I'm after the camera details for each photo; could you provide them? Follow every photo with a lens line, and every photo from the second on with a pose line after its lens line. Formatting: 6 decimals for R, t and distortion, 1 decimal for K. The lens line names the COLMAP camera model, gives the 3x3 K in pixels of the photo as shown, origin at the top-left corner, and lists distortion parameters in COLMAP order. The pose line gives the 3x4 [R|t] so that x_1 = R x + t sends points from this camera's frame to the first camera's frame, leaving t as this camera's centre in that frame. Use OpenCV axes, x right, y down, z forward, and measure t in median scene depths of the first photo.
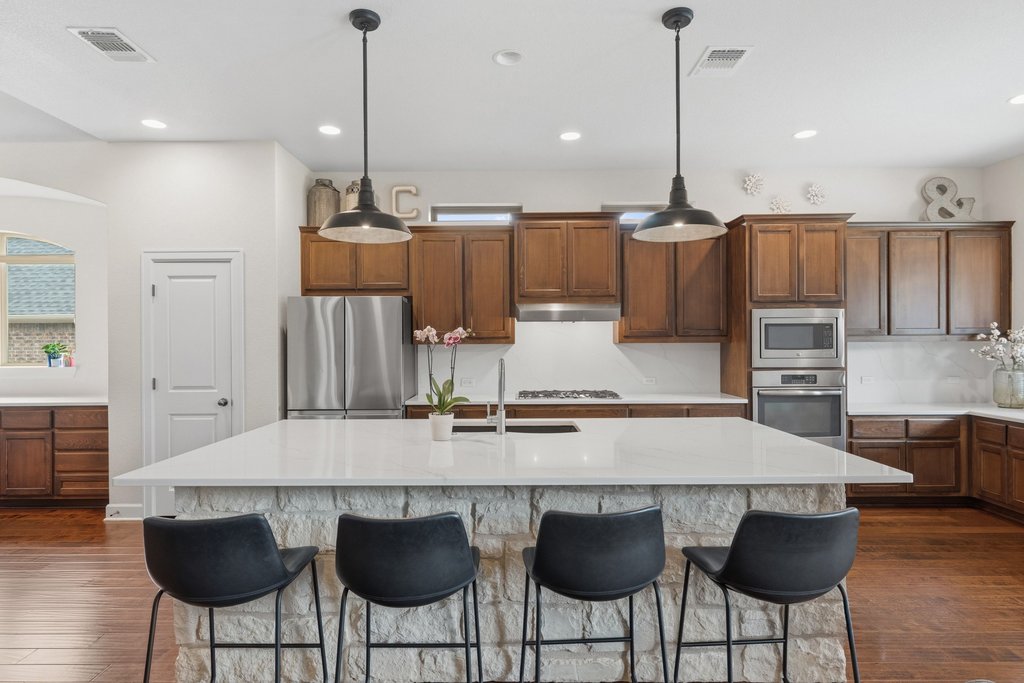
lens RADIAL K [[559.7, 0, 514.4], [0, 559.7, 341.3], [0, 0, 1]] dist [0.001605, -0.001047]
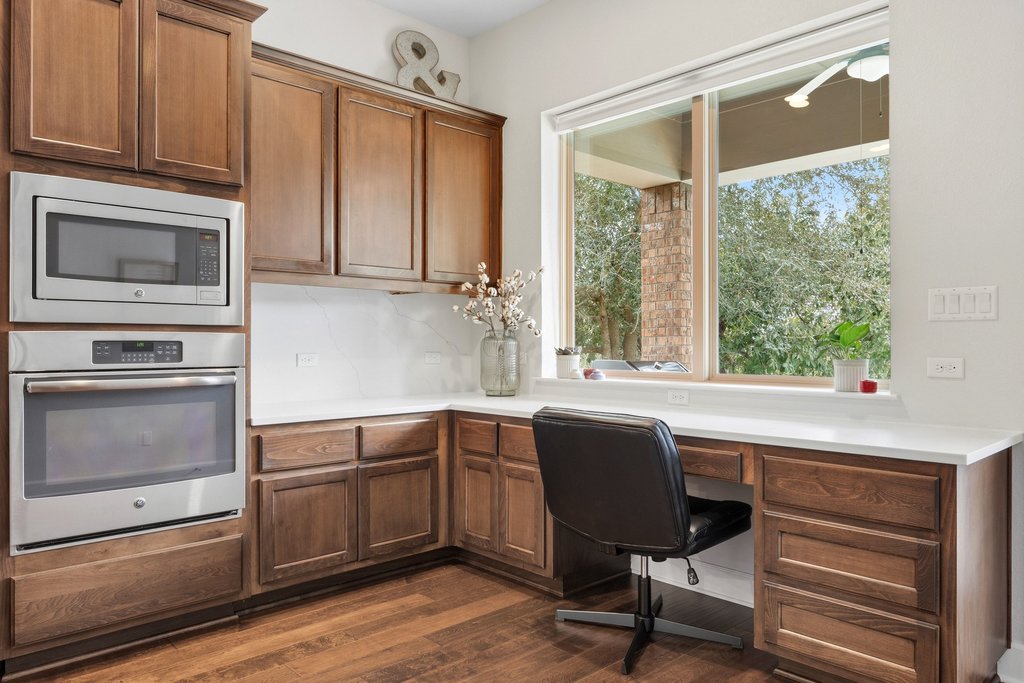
lens RADIAL K [[705.2, 0, 513.8], [0, 705.2, 342.7], [0, 0, 1]] dist [0.000709, 0.000250]
pose [[0.725188, 0.005481, 0.688529, 0.339327], [-0.003468, 0.999985, -0.004307, 0.061693], [-0.688542, 0.000736, 0.725196, 0.403598]]
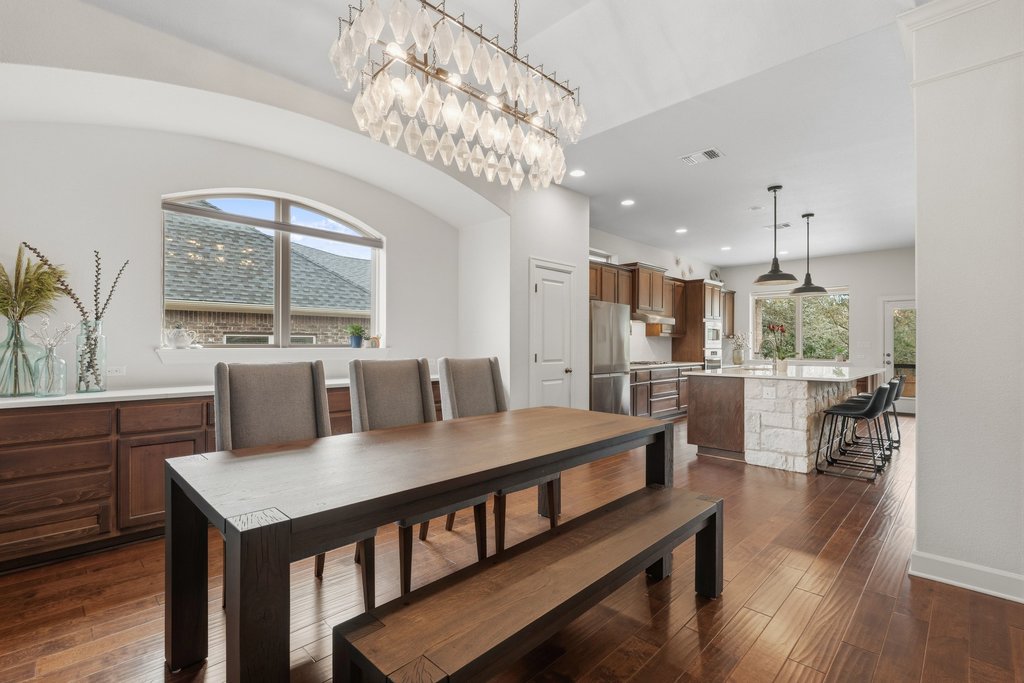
lens RADIAL K [[459.7, 0, 509.8], [0, 459.7, 344.7], [0, 0, 1]] dist [0.001695, 0.000052]
pose [[0.707305, 0.007958, 0.706864, -1.401211], [-0.009988, 0.999949, -0.001264, 0.044226], [-0.706838, -0.006166, 0.707348, 0.258403]]
